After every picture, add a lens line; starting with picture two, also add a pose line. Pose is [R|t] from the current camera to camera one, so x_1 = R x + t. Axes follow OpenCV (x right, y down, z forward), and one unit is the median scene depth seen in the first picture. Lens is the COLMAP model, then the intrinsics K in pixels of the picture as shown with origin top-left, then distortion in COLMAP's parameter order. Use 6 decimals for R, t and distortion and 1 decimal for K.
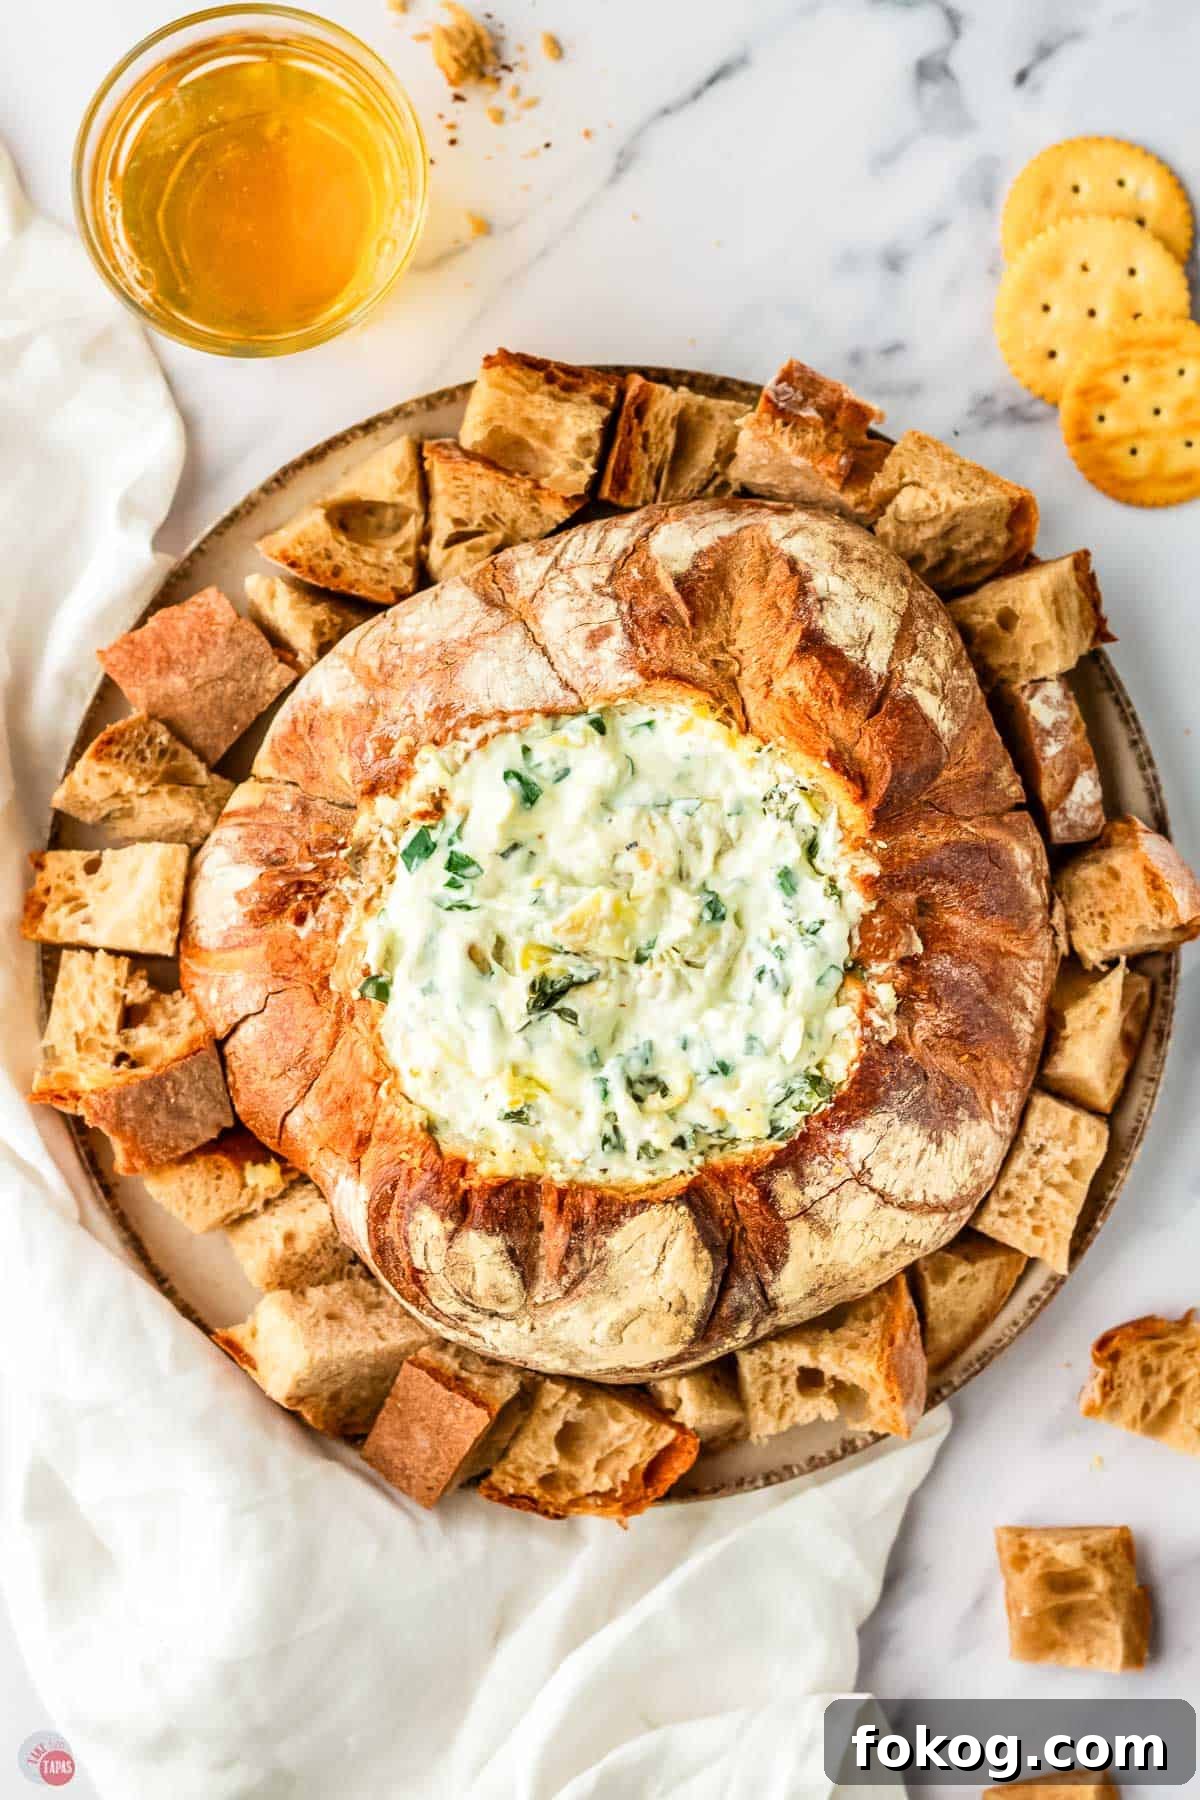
lens RADIAL K [[4735.5, 0, 471.0], [0, 4735.5, 901.8], [0, 0, 1]] dist [-0.229503, 0.000000]
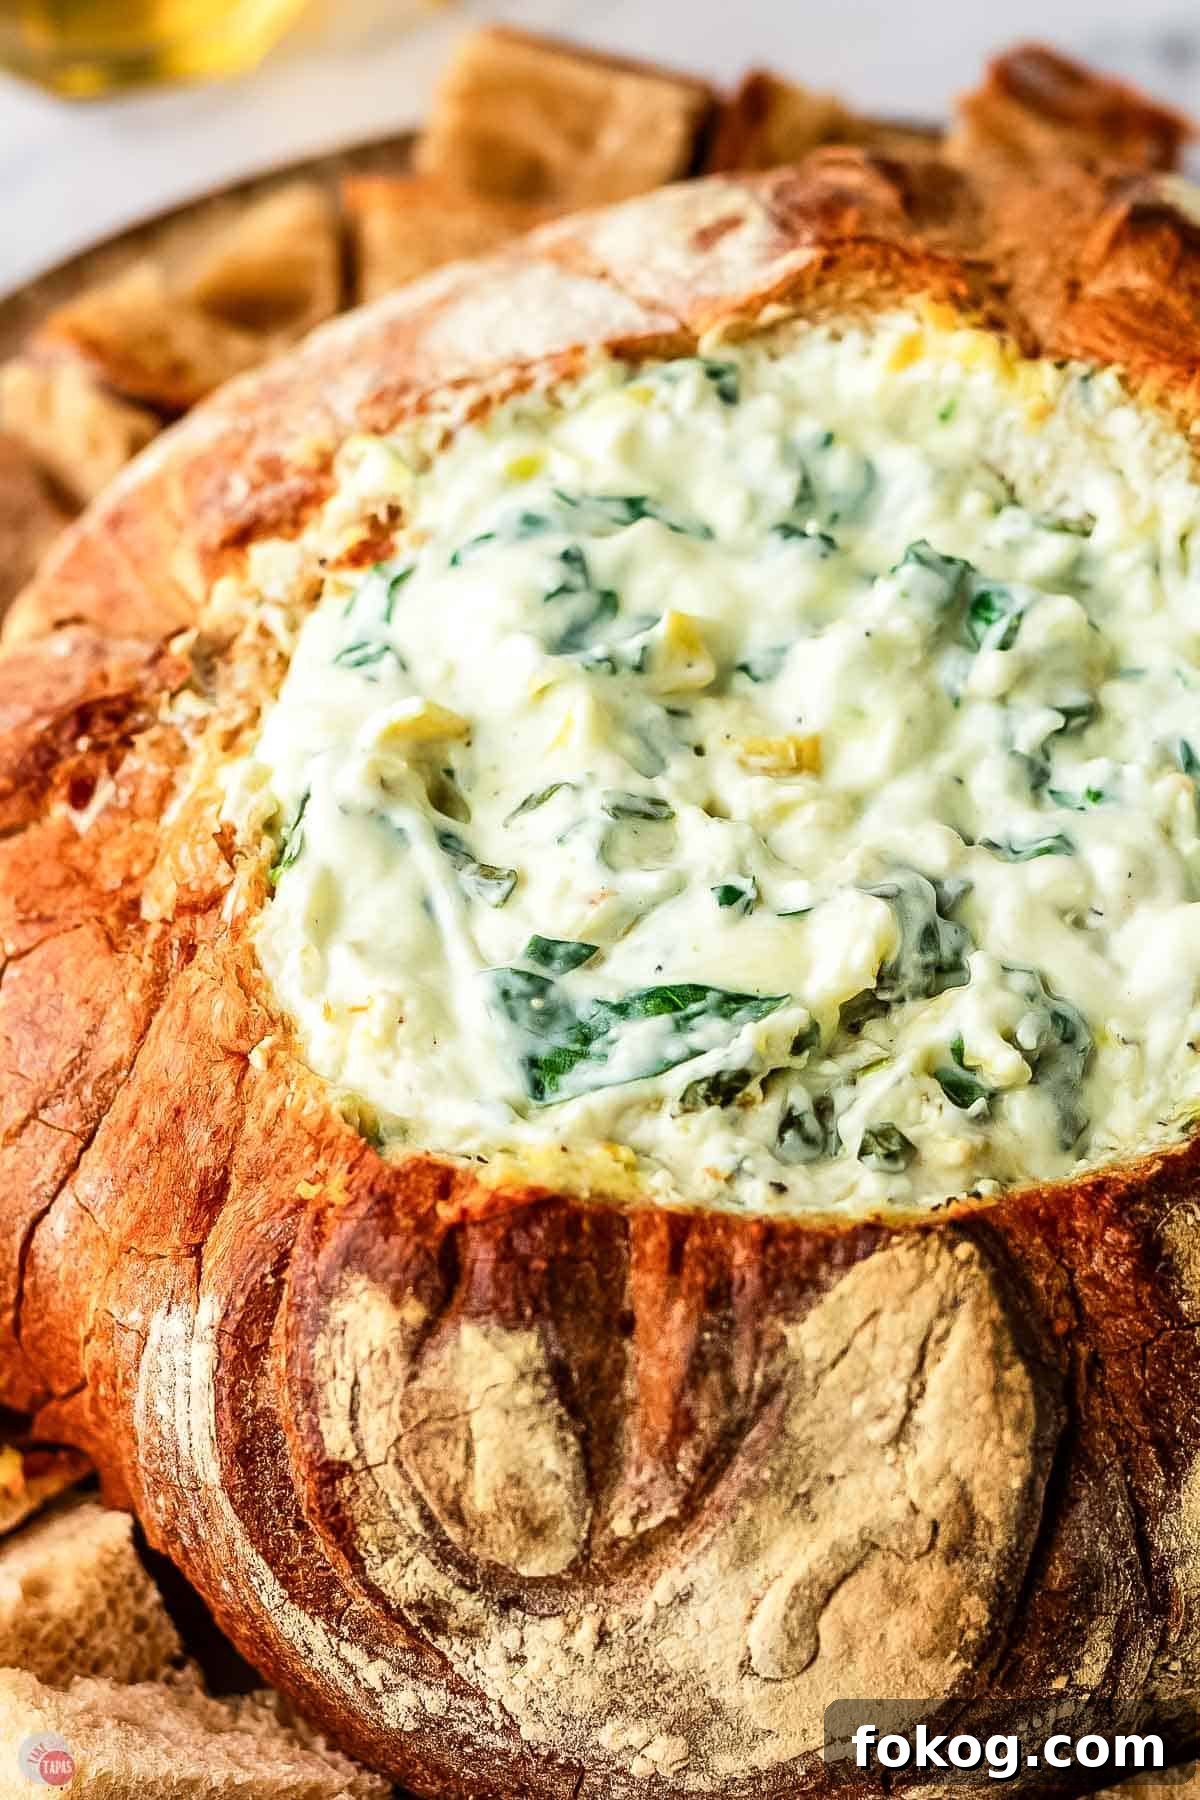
lens RADIAL K [[4735.5, 0, 588.6], [0, 4735.5, 828.1], [0, 0, 1]] dist [-0.229503, 0.000000]
pose [[0.998095, 0.012543, 0.060403, -0.014769], [0.017878, 0.878293, -0.477789, 0.230205], [-0.059045, 0.477959, 0.876396, 0.604718]]
